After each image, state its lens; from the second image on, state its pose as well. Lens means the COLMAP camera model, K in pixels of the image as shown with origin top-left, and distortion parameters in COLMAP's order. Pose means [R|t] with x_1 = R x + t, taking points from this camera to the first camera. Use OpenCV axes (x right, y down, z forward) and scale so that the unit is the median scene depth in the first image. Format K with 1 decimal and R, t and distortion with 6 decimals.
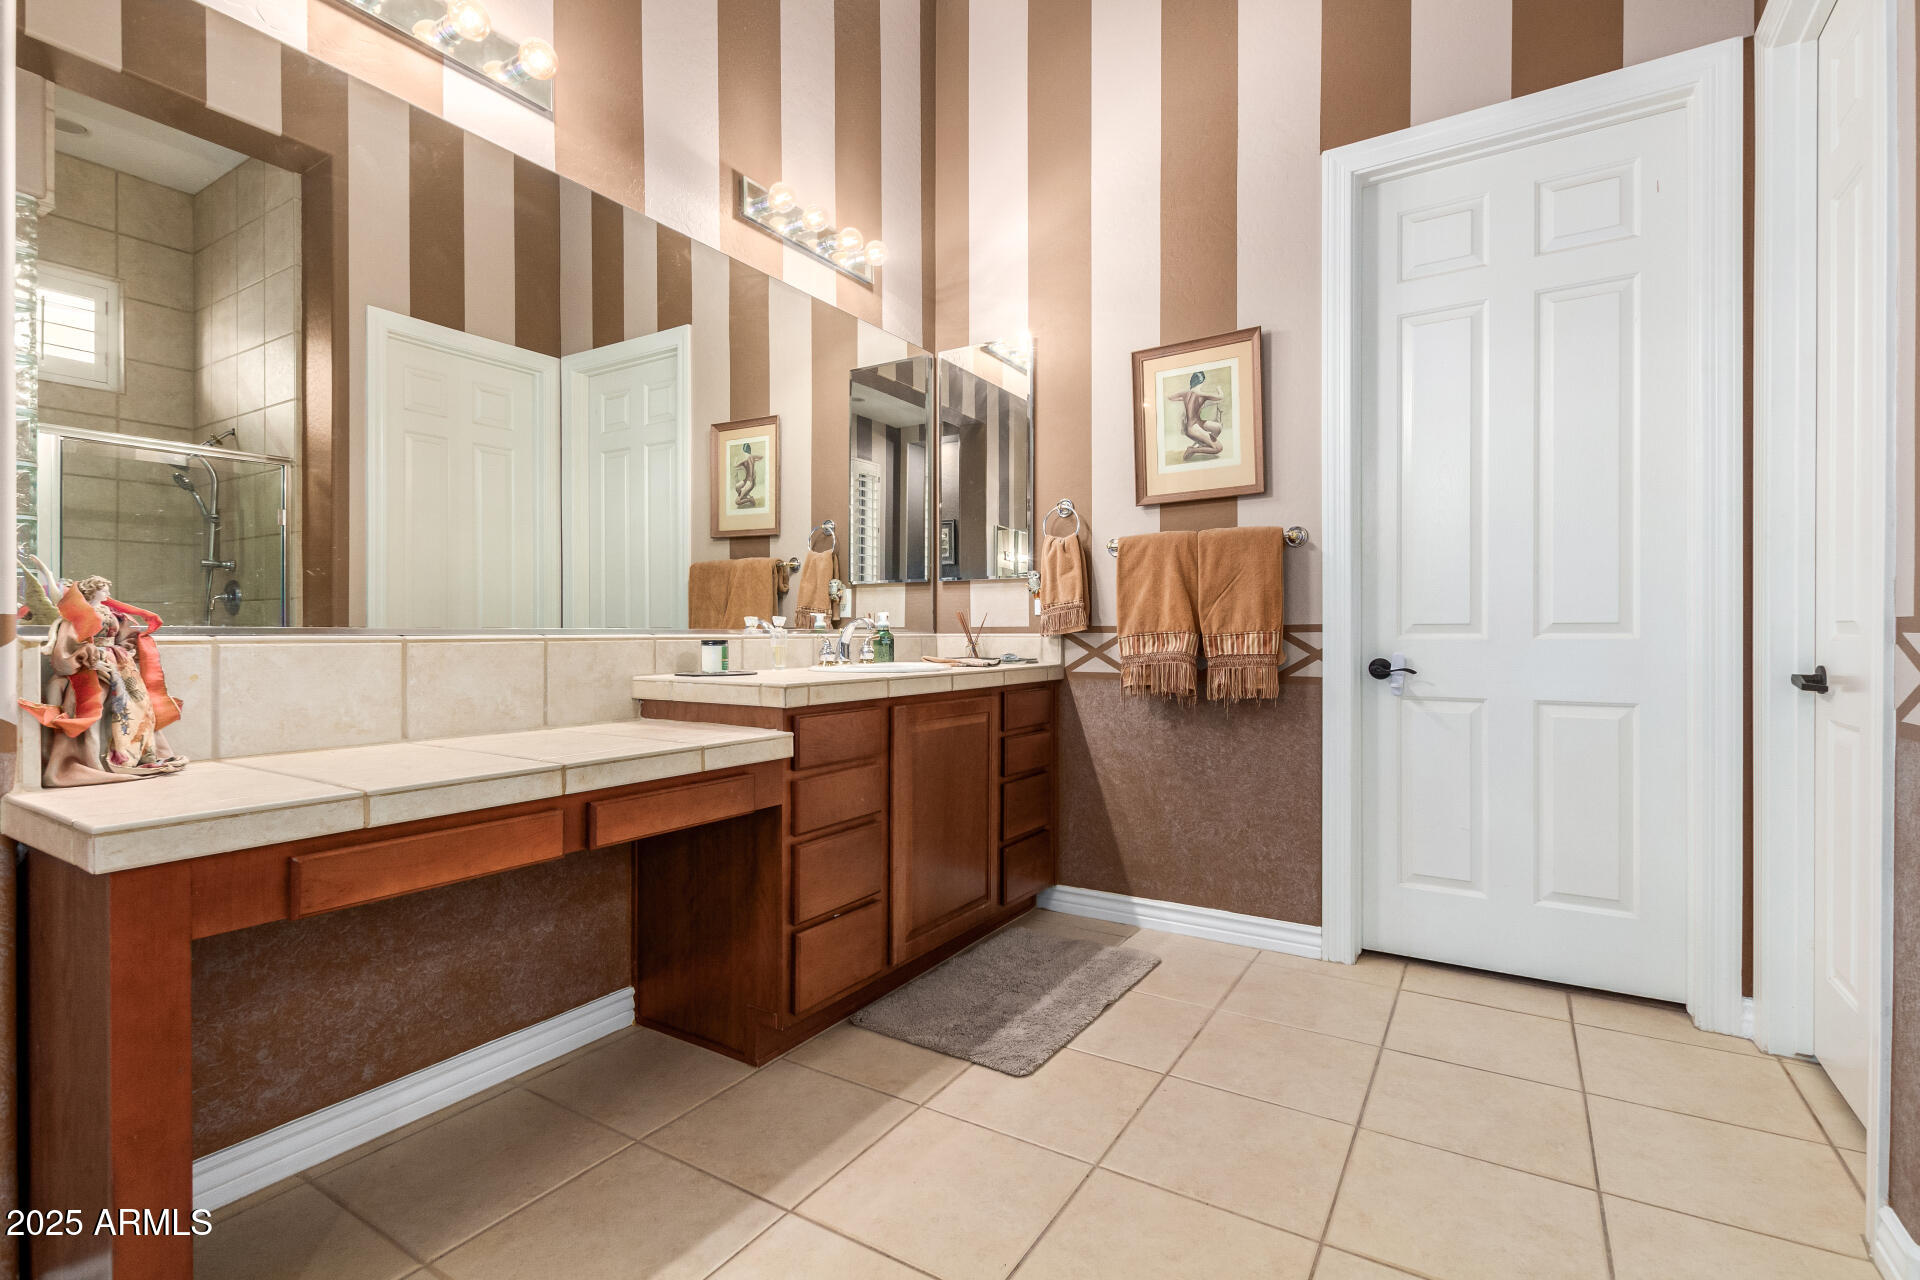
lens RADIAL K [[880.0, 0, 959.2], [0, 880.0, 639.0], [0, 0, 1]] dist [0.006126, -0.002663]
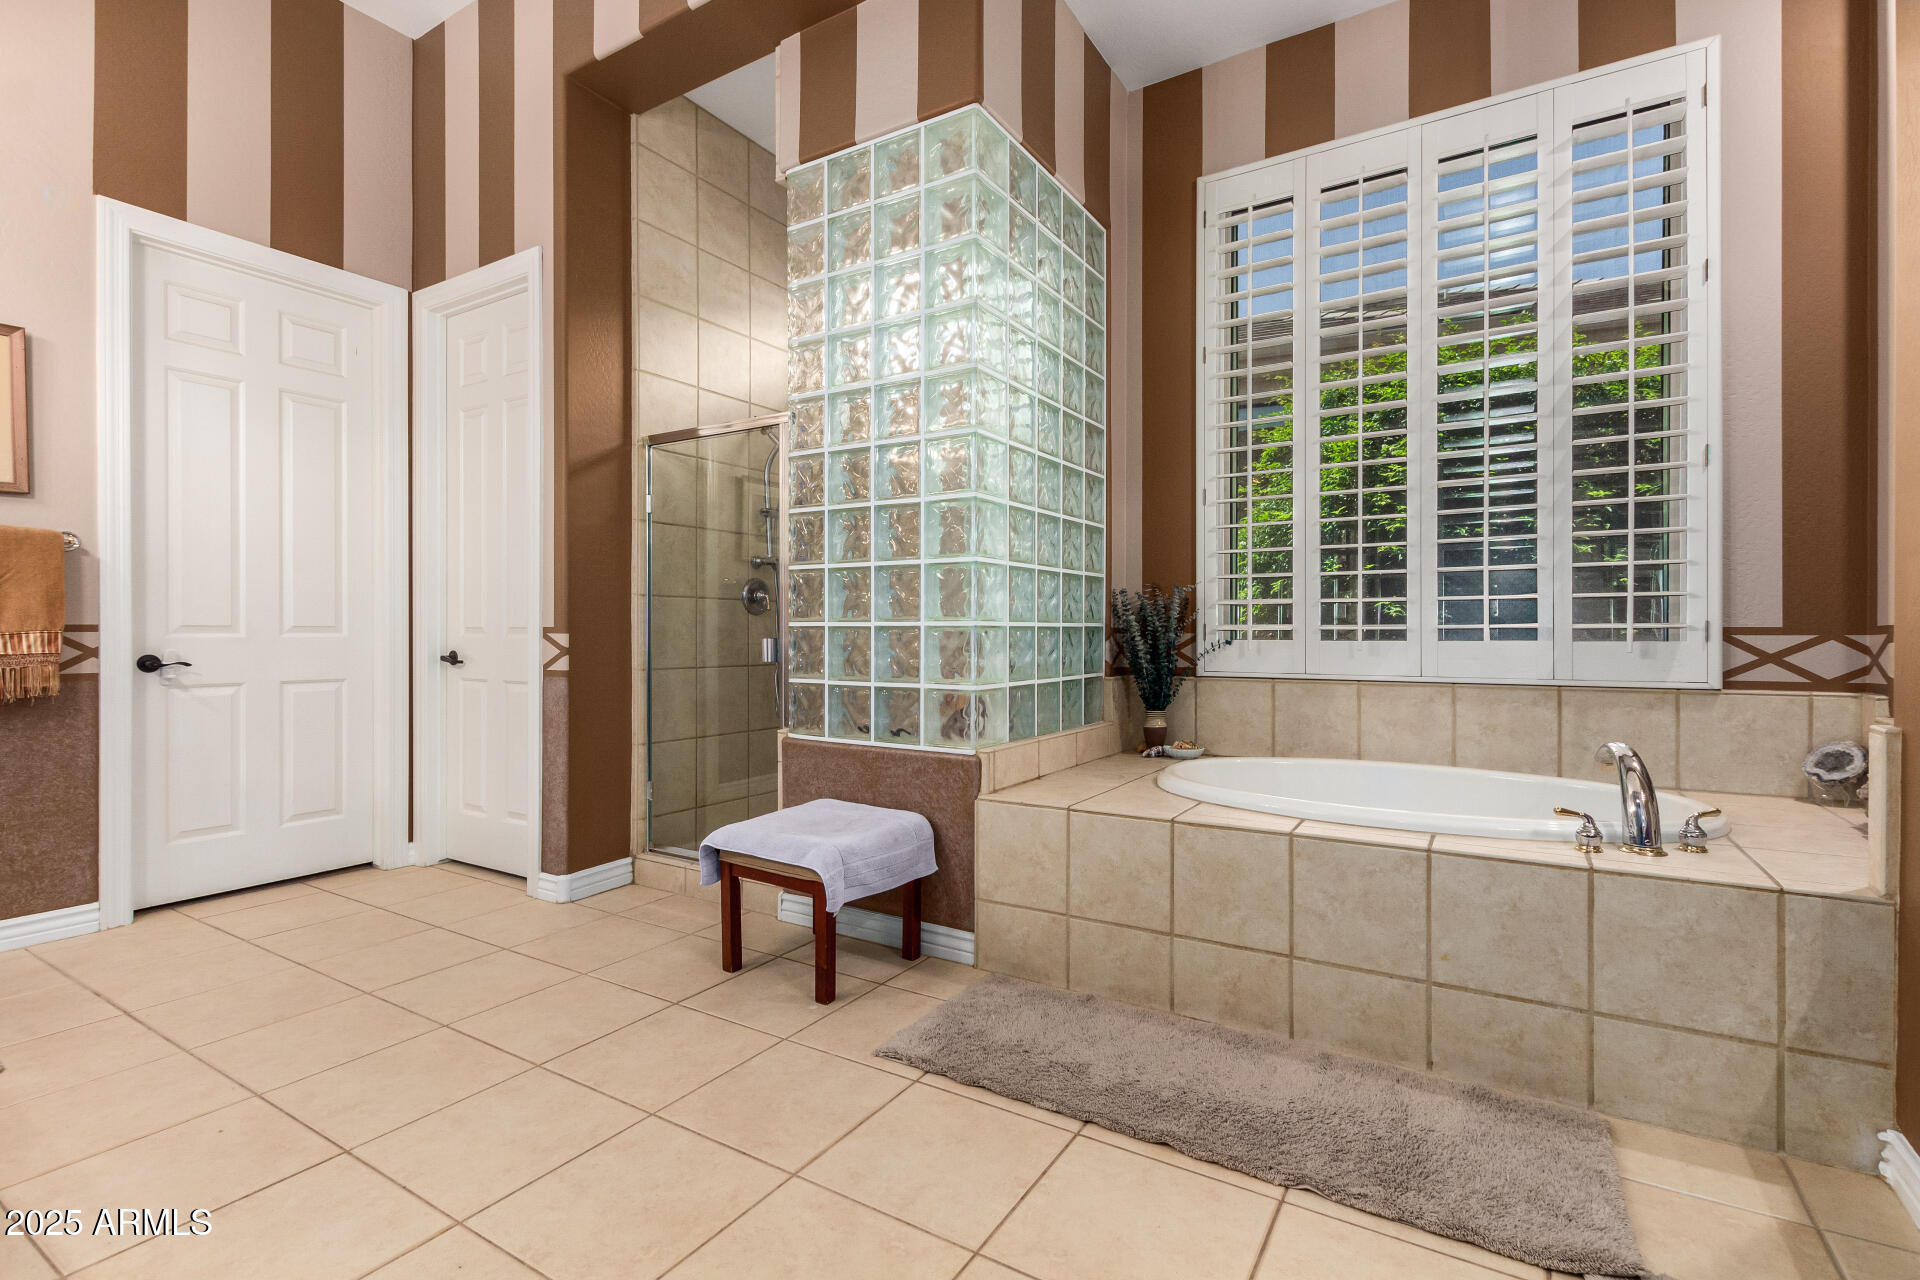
lens RADIAL K [[880.0, 0, 967.8], [0, 880.0, 637.8], [0, 0, 1]] dist [0.006126, -0.002663]
pose [[-0.009945, -0.003887, 0.999943, -0.705638], [0.006818, 0.999969, 0.003955, 0.002663], [-0.999927, 0.006857, -0.009918, -0.069809]]
